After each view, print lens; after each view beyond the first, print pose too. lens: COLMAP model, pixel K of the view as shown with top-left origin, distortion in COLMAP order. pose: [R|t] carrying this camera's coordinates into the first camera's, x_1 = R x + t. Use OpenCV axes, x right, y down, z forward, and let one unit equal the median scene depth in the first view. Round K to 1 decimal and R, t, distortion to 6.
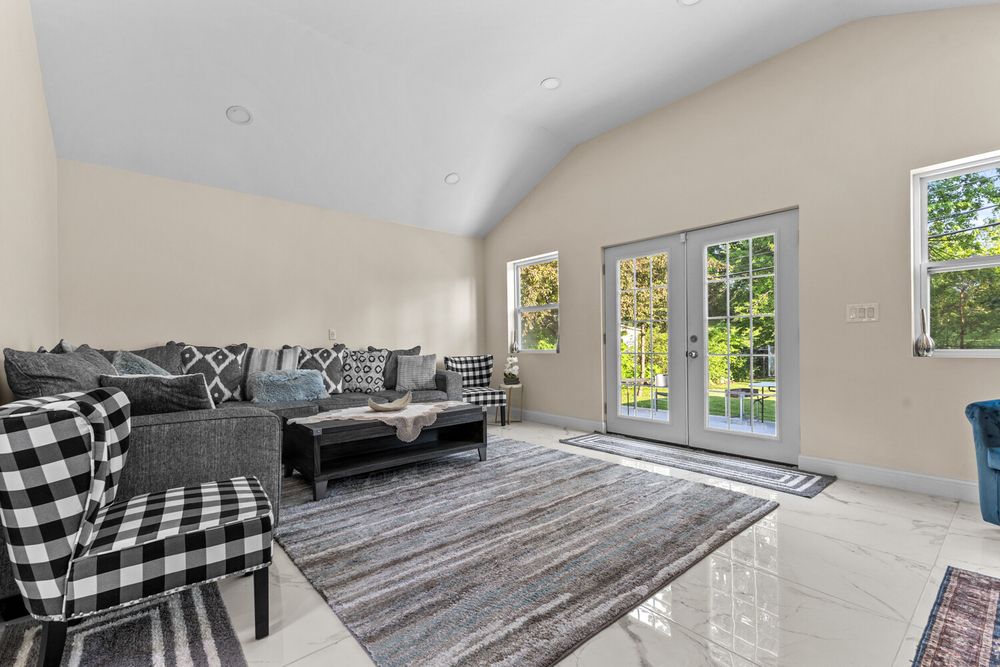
lens RADIAL K [[441.4, 0, 502.1], [0, 441.4, 344.4], [0, 0, 1]] dist [0.010091, 0.000020]
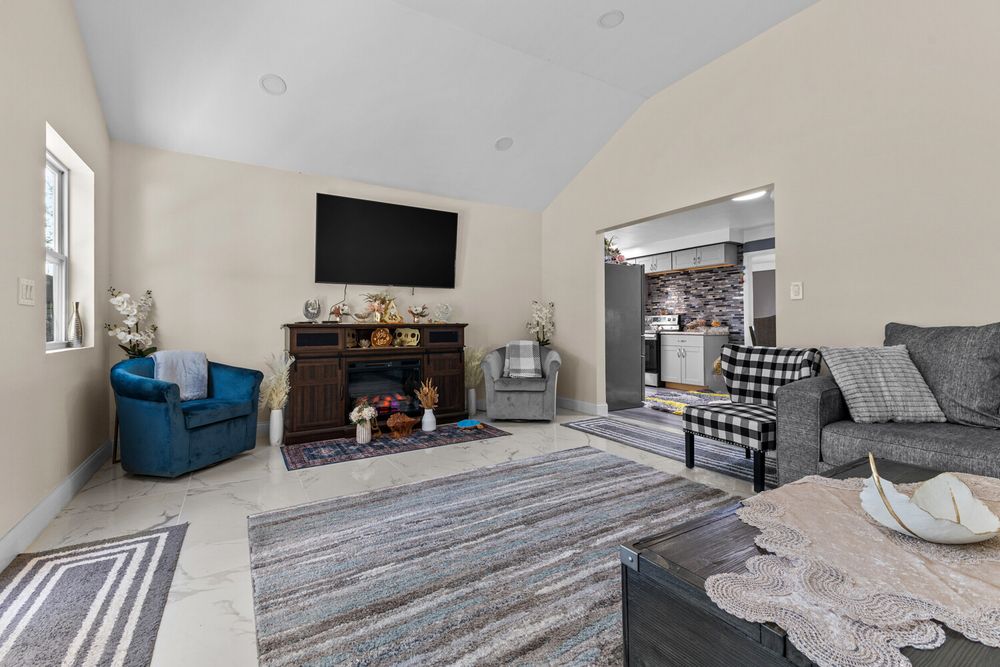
lens RADIAL K [[434.5, 0, 497.0], [0, 434.5, 329.5], [0, 0, 1]] dist [0.007426, 0.000062]
pose [[-0.985830, 0.019625, 0.166596, -0.006220], [0.021070, 0.999754, 0.006912, -0.004100], [-0.166420, 0.010324, -0.986001, 1.371531]]
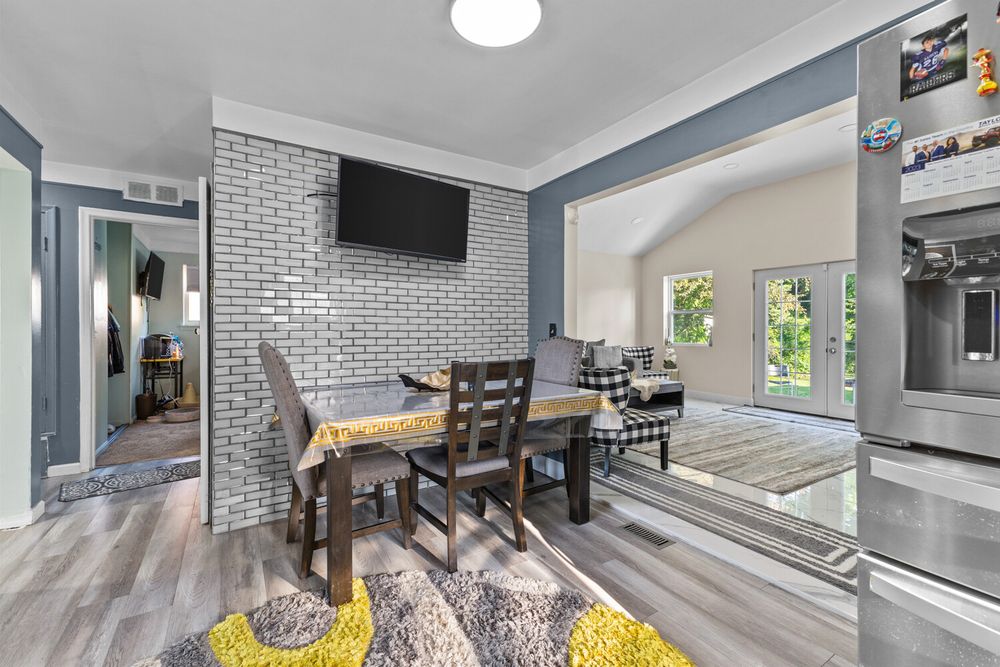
lens RADIAL K [[434.5, 0, 497.0], [0, 434.5, 329.5], [0, 0, 1]] dist [0.007426, 0.000062]
pose [[0.987775, 0.016732, -0.154987, -0.471591], [-0.017201, 0.999851, -0.001684, -0.028192], [0.154935, 0.004330, 0.987915, -0.620576]]
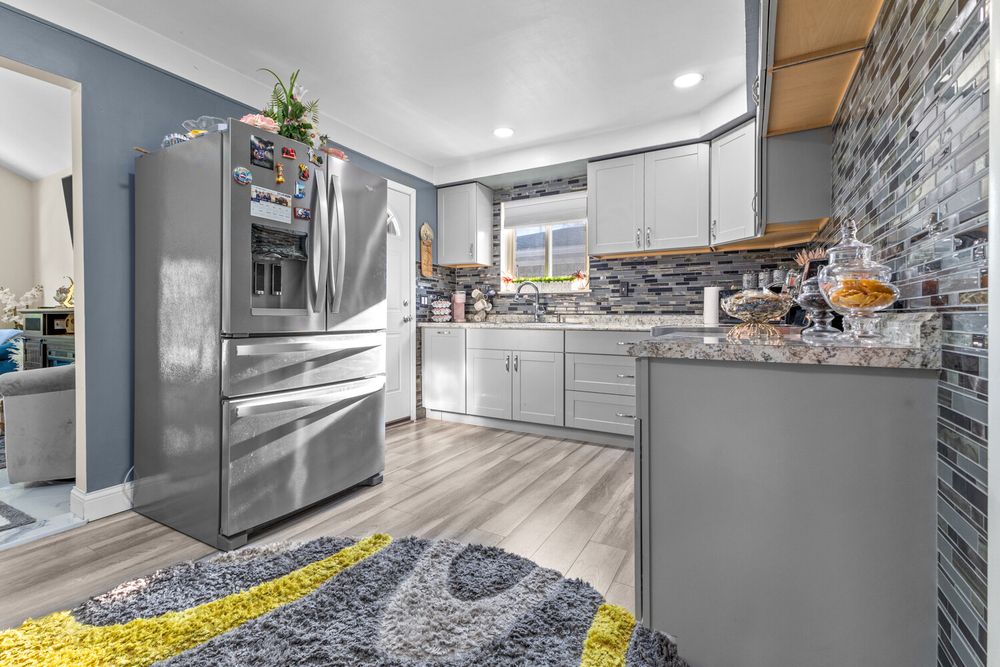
lens RADIAL K [[442.9, 0, 495.9], [0, 442.9, 321.4], [0, 0, 1]] dist [0.008398, 0.000163]
pose [[-0.340317, 0.006194, 0.940290, -0.879589], [0.008260, 0.999959, -0.003598, 0.023728], [-0.940274, 0.006543, -0.340355, -0.414443]]
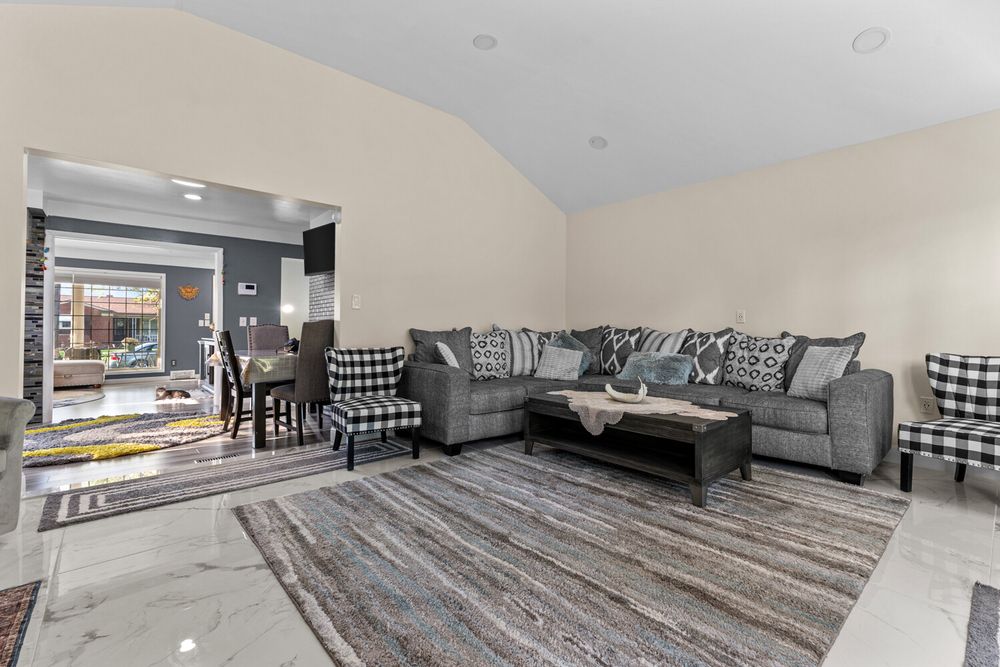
lens RADIAL K [[442.9, 0, 495.9], [0, 442.9, 321.4], [0, 0, 1]] dist [0.008398, 0.000163]
pose [[-0.000761, -0.004613, -0.999989, 0.666561], [-0.004558, 0.999979, -0.004610, -0.010628], [0.999989, 0.004554, -0.000782, 0.738362]]
